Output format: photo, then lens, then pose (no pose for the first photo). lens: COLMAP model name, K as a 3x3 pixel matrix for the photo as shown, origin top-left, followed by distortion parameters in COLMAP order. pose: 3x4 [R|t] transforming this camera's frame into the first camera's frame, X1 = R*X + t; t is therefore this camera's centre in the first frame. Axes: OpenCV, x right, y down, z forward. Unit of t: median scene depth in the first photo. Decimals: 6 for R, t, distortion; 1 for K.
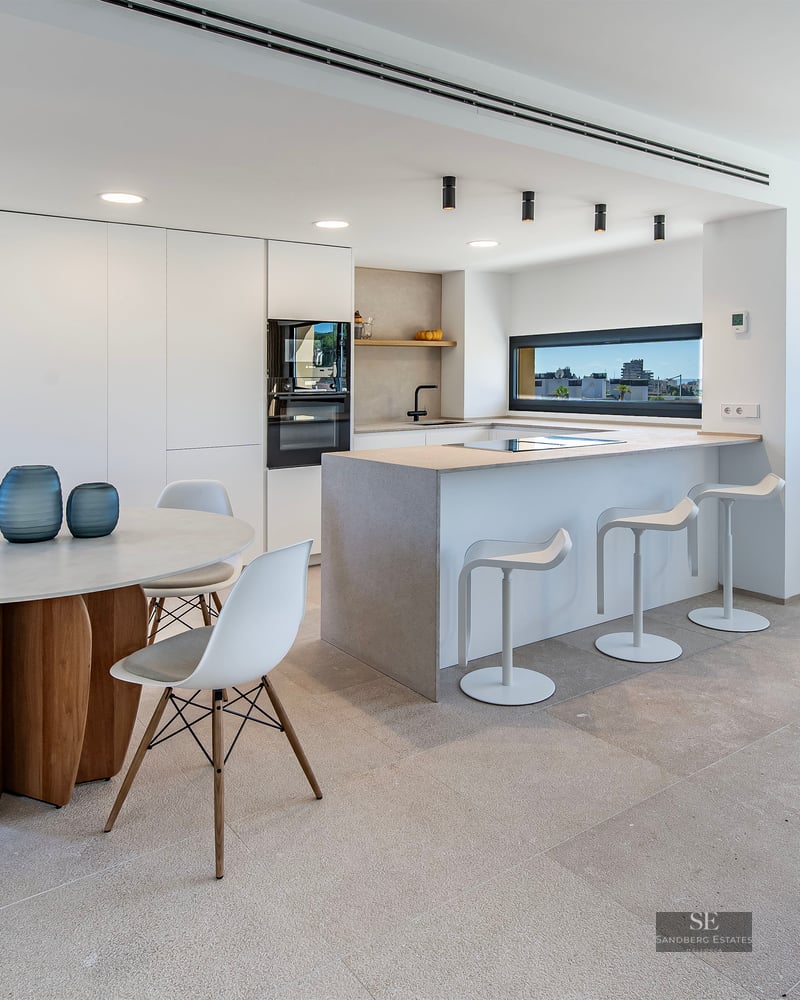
lens RADIAL K [[759.7, 0, 399.0], [0, 759.7, 502.7], [0, 0, 1]] dist [0.002891, -0.000205]
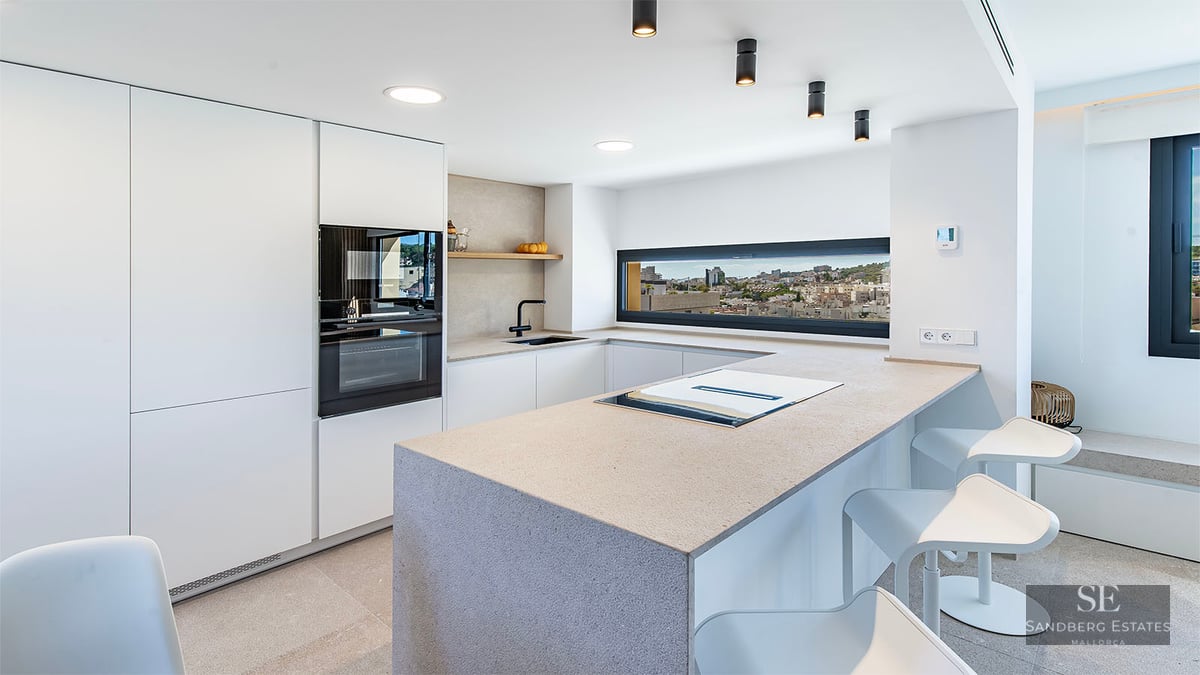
lens RADIAL K [[510.4, 0, 699.0], [0, 510.4, 273.4], [0, 0, 1]] dist [0.000027, 0.000079]
pose [[0.918519, -0.007896, 0.395298, -0.023137], [0.075299, 0.984995, -0.155290, -0.072217], [-0.388140, 0.172402, 0.905331, 0.336806]]
